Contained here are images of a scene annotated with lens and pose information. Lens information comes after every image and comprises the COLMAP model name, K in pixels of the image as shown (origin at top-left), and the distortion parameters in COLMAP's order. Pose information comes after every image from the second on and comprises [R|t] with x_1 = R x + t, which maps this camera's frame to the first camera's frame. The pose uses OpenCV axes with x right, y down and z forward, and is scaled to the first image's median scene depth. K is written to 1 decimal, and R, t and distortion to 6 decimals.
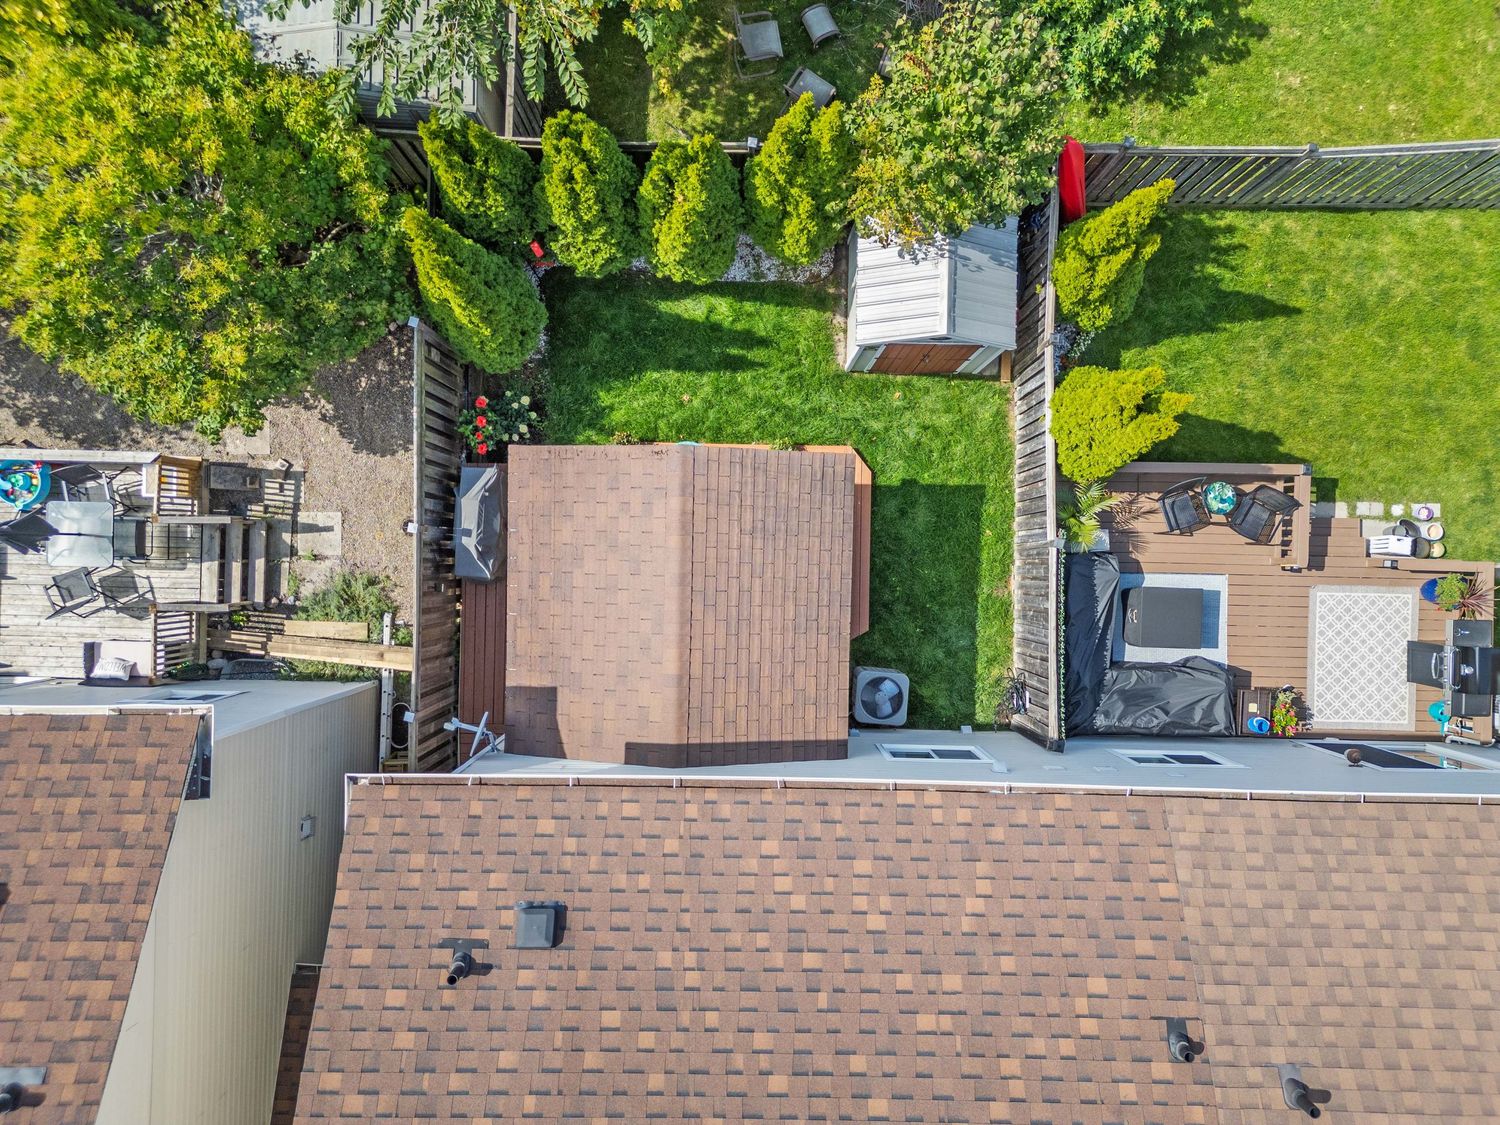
lens RADIAL K [[1052.3, 0, 746.9], [0, 1052.3, 561.9], [0, 0, 1]] dist [0.069636, -0.060557]
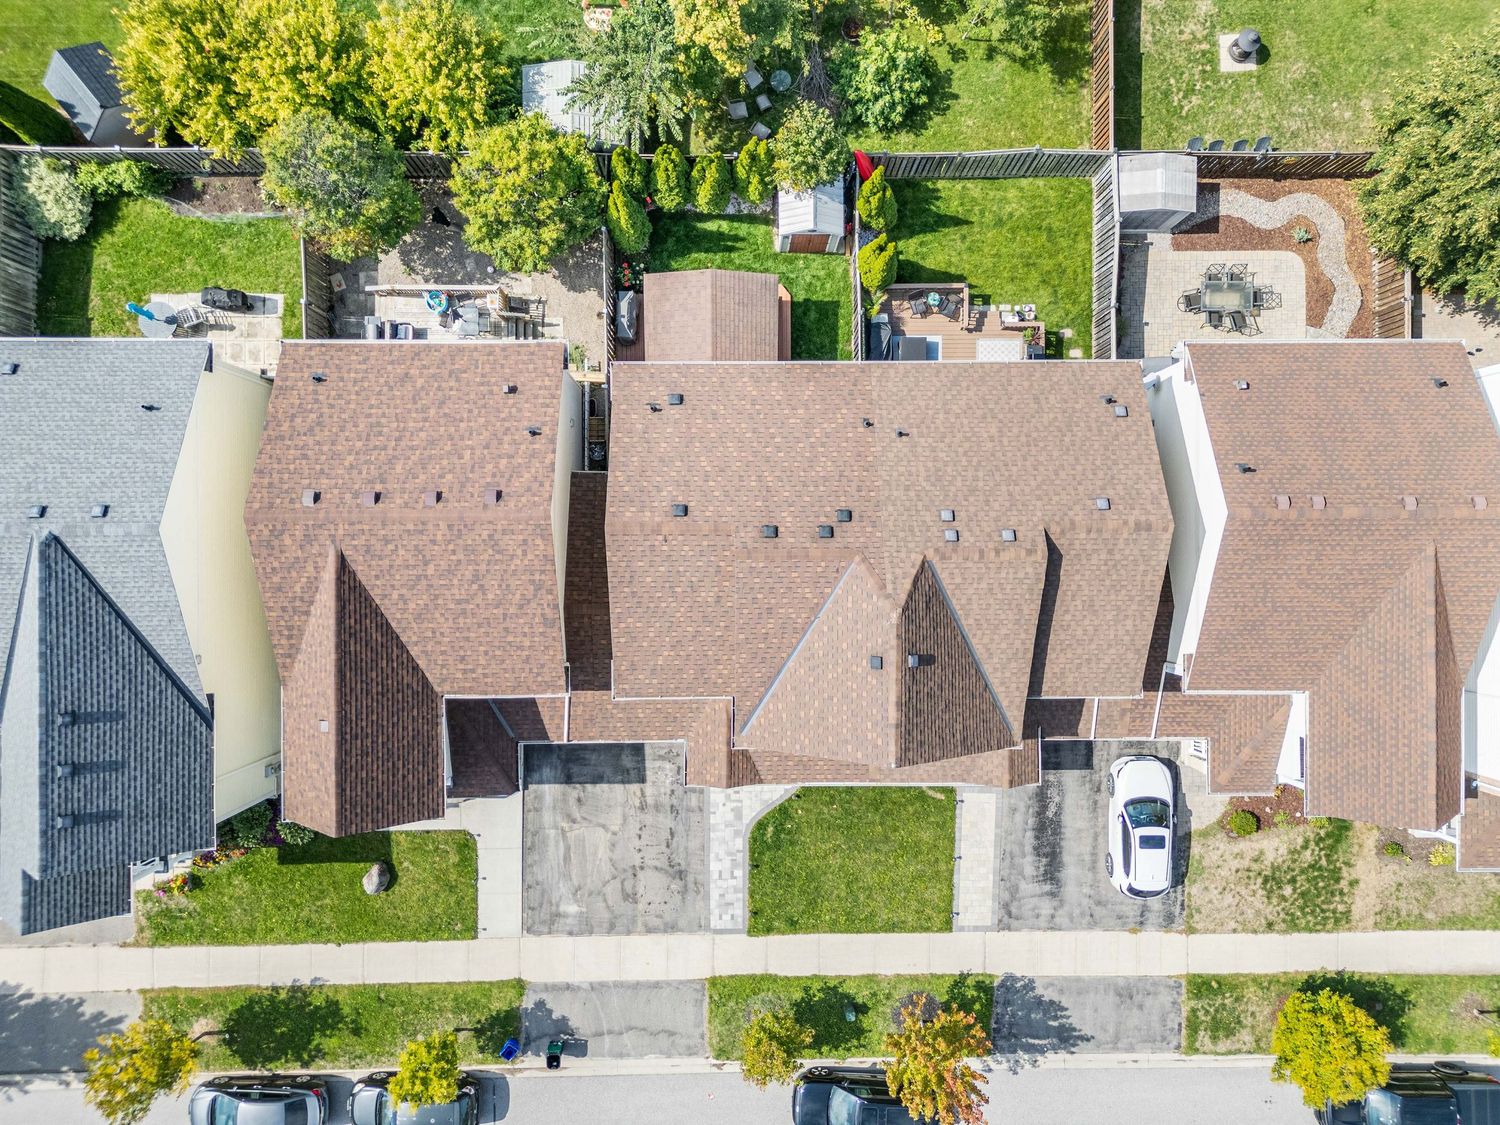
lens RADIAL K [[1052.3, 0, 748.3], [0, 1052.3, 564.8], [0, 0, 1]] dist [0.069636, -0.060557]
pose [[0.999748, -0.022265, 0.002913, 0.006405], [0.022261, 0.999751, 0.001575, 0.554497], [-0.002948, -0.001509, 0.999995, -1.465839]]
